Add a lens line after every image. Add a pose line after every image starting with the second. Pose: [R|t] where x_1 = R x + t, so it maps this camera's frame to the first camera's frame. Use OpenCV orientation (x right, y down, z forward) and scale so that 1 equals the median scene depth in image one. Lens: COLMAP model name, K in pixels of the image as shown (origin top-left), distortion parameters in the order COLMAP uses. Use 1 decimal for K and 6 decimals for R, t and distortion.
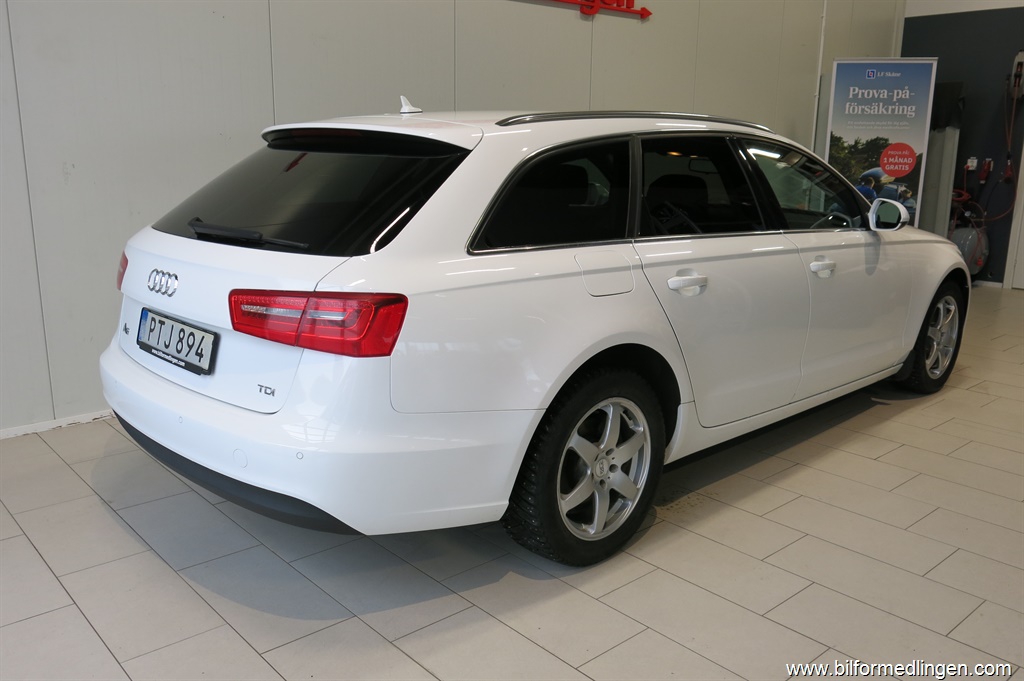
lens RADIAL K [[859.2, 0, 511.3], [0, 859.2, 345.3], [0, 0, 1]] dist [-0.019140, 0.001466]
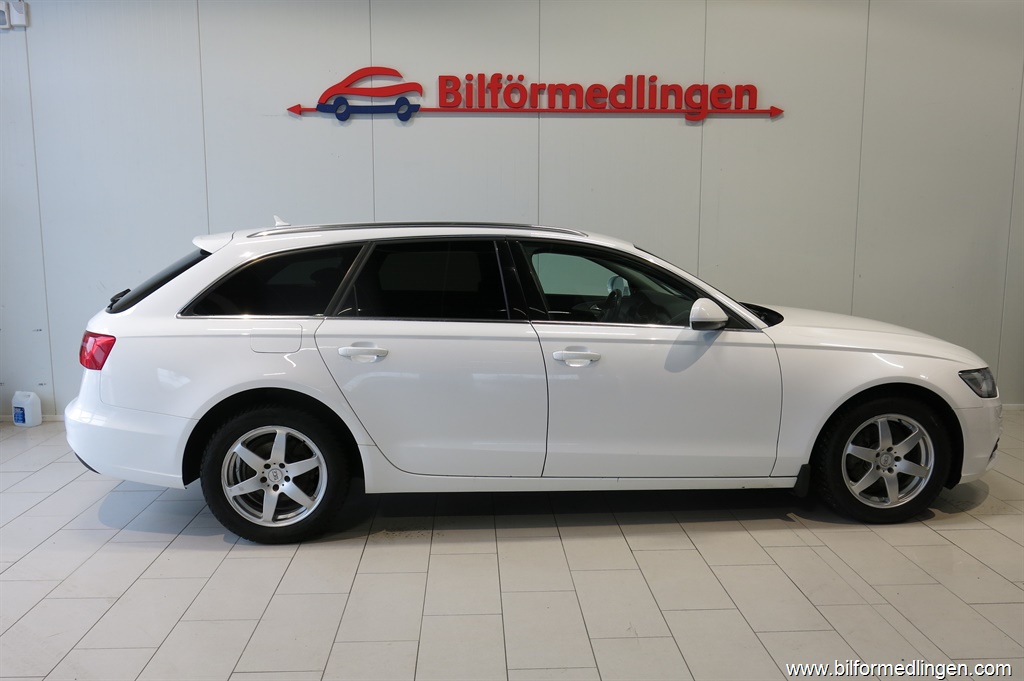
lens RADIAL K [[859.2, 0, 511.3], [0, 859.2, 345.3], [0, 0, 1]] dist [-0.019140, 0.001466]
pose [[0.774986, 0.078220, -0.627119, 1.268937], [-0.136647, 0.989577, -0.045438, -0.057646], [0.617028, 0.120908, 0.777597, 0.121187]]
